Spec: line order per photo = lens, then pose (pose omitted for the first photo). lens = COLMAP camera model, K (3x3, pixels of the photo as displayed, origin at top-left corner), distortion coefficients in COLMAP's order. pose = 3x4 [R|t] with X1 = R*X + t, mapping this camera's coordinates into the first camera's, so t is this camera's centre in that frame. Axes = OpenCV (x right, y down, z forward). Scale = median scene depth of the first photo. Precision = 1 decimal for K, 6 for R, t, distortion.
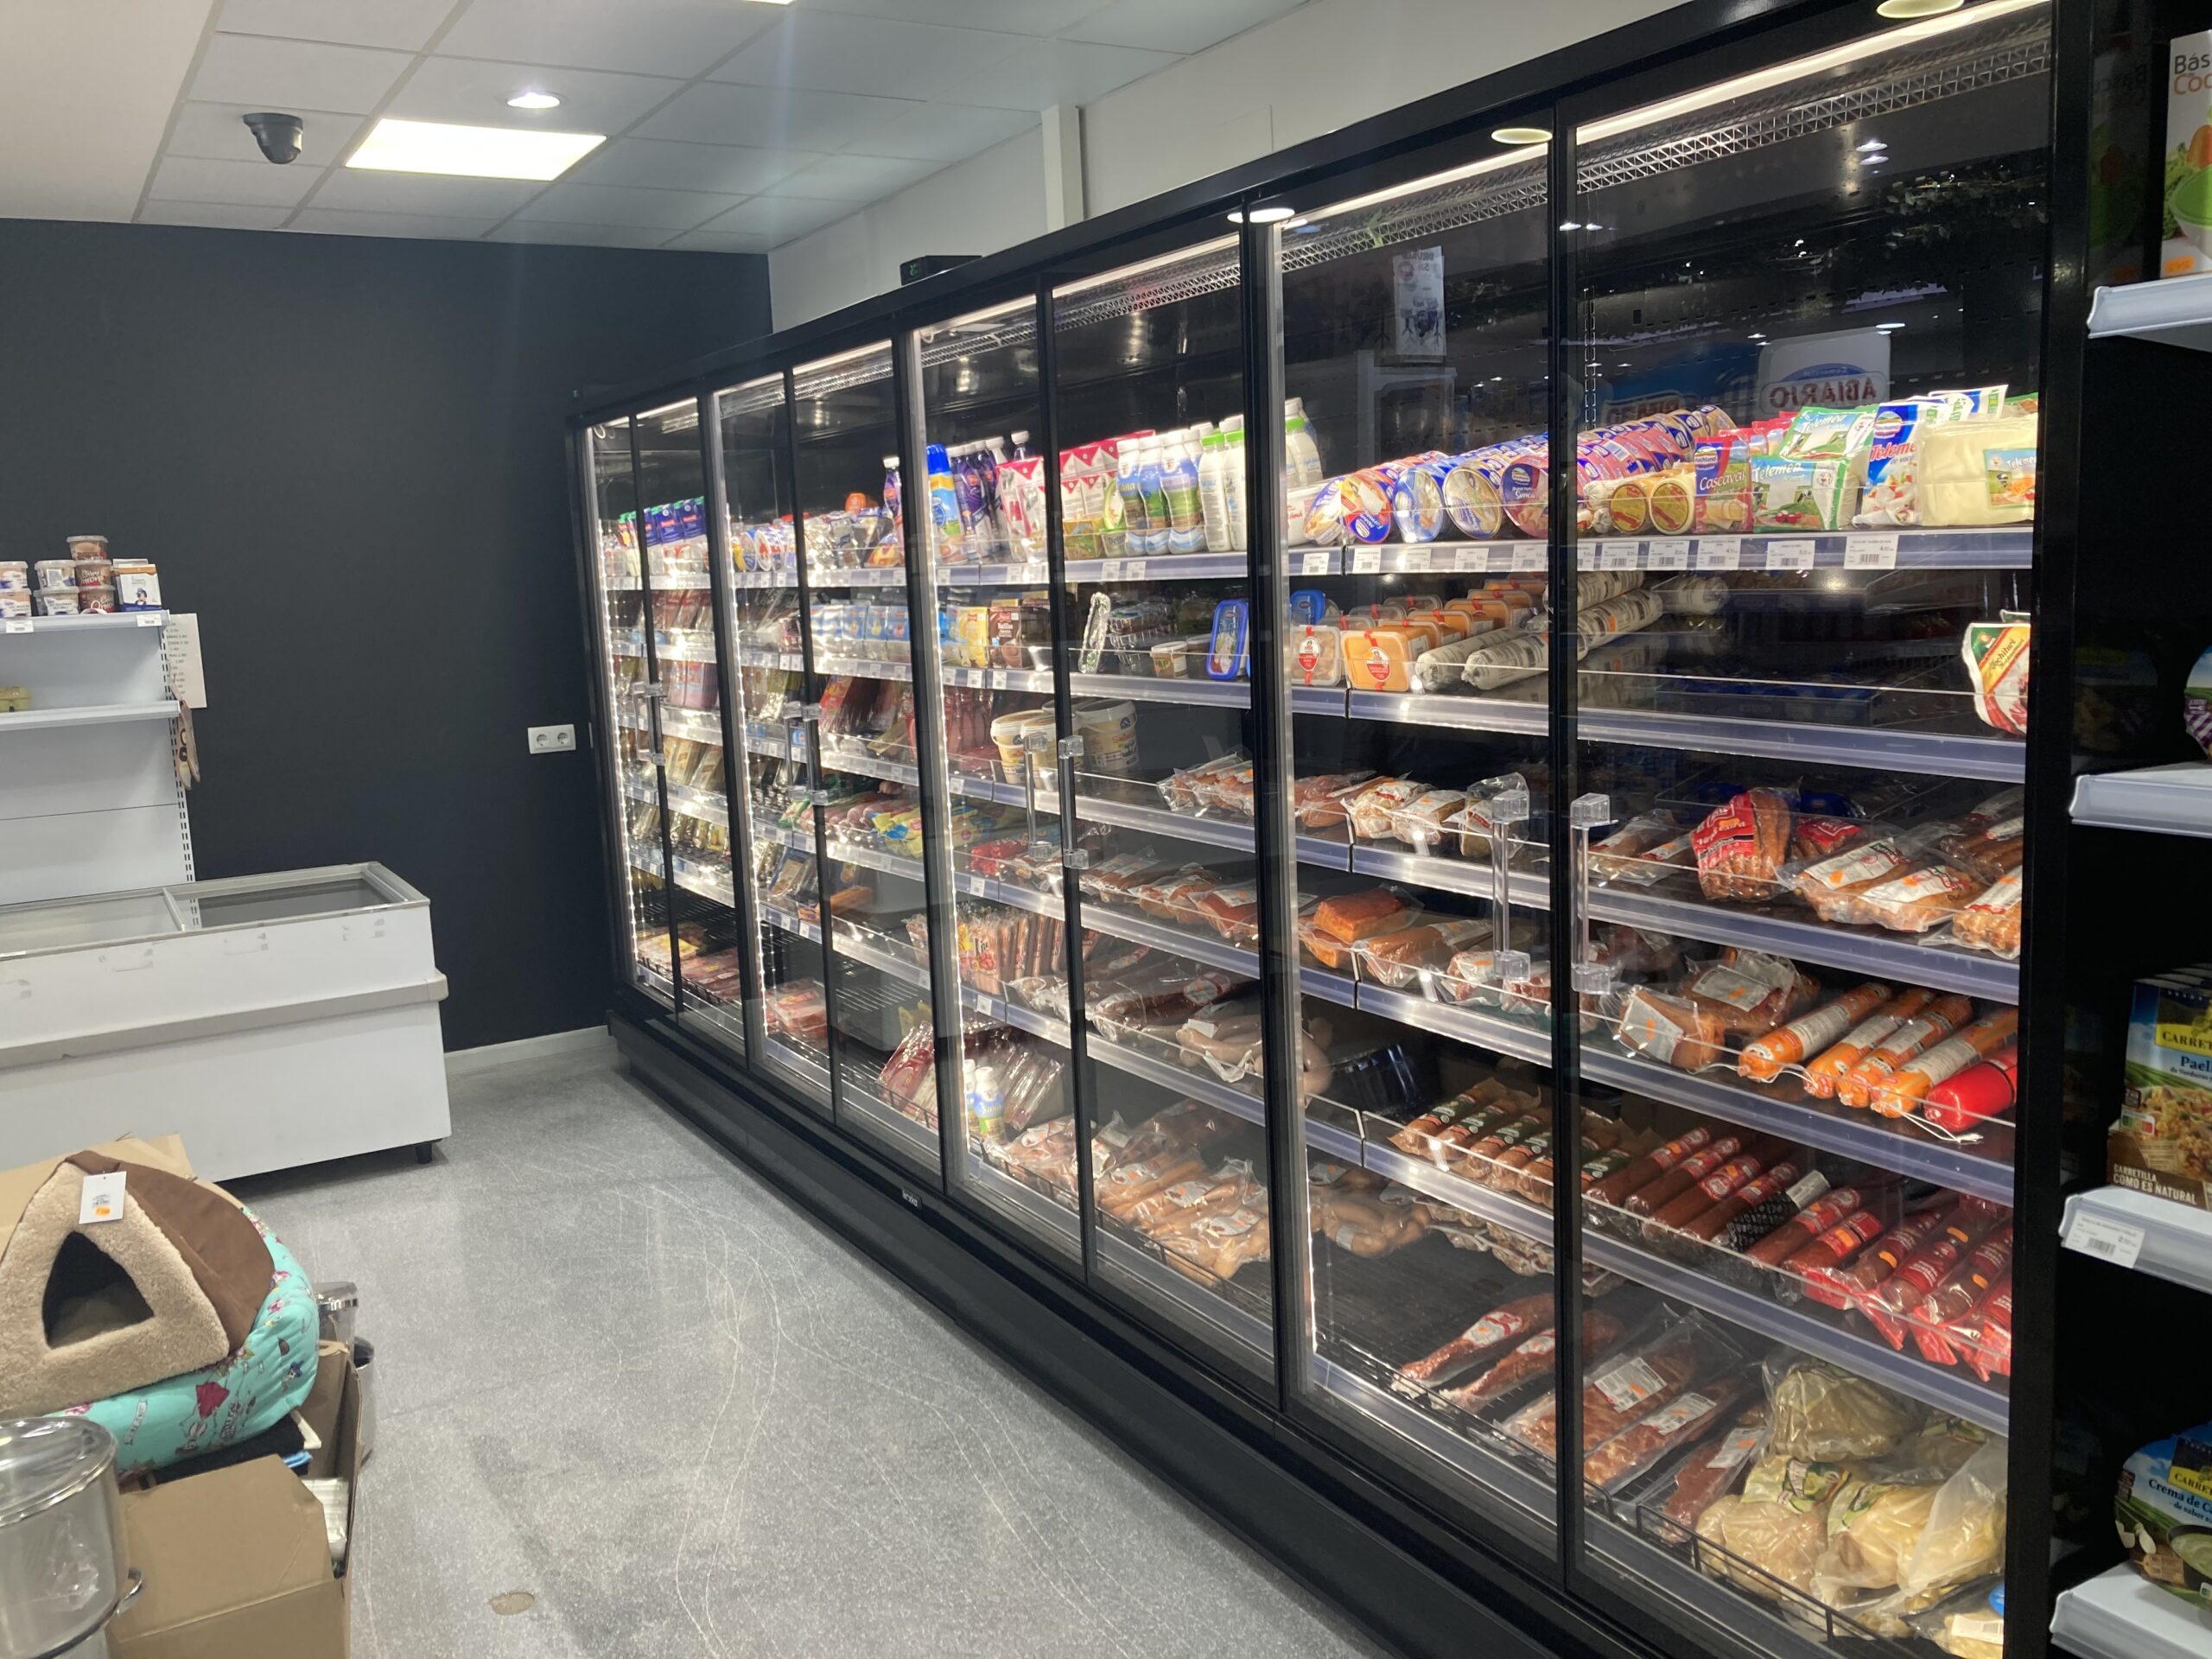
lens RADIAL K [[1828.4, 0, 1106.2], [0, 1828.4, 830.0], [0, 0, 1]] dist [0.053251, 0.003269]
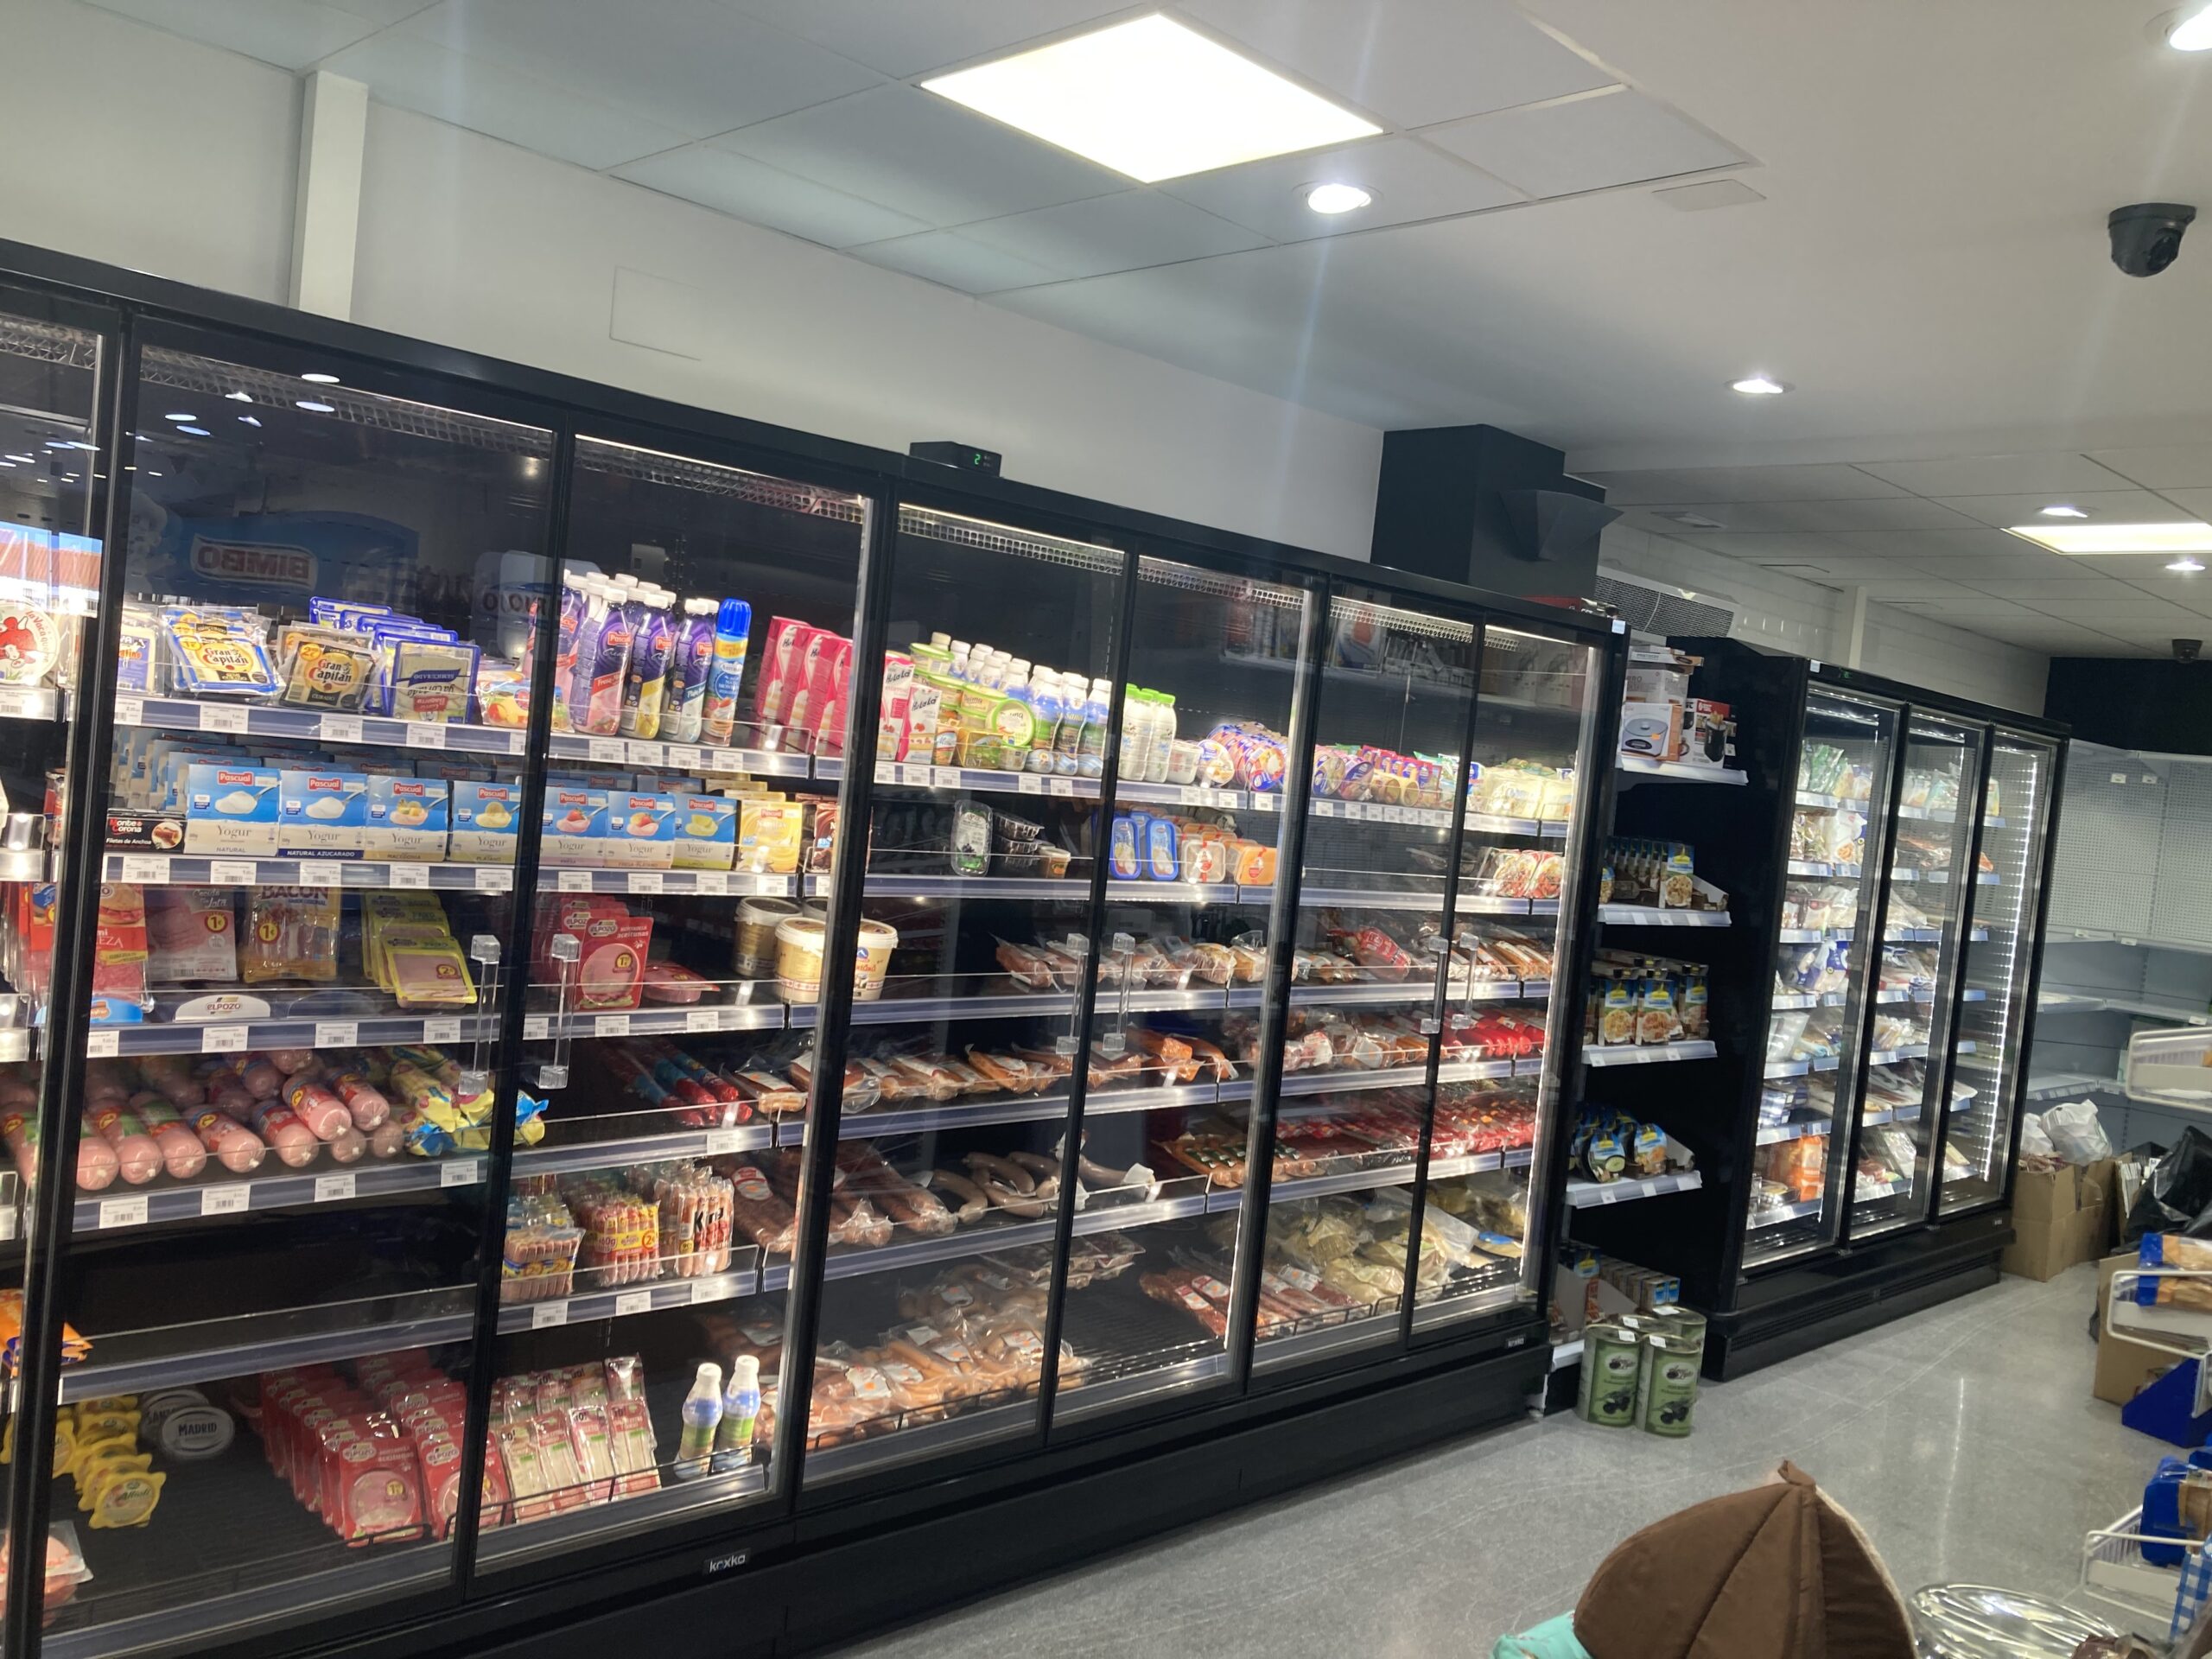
lens RADIAL K [[1828.4, 0, 1103.0], [0, 1828.4, 828.9], [0, 0, 1]] dist [0.053251, 0.003269]
pose [[-0.232909, -0.017556, 0.972340, -1.212920], [0.062929, 0.997469, 0.033084, -0.167489], [-0.970460, 0.068894, -0.231215, 1.357752]]
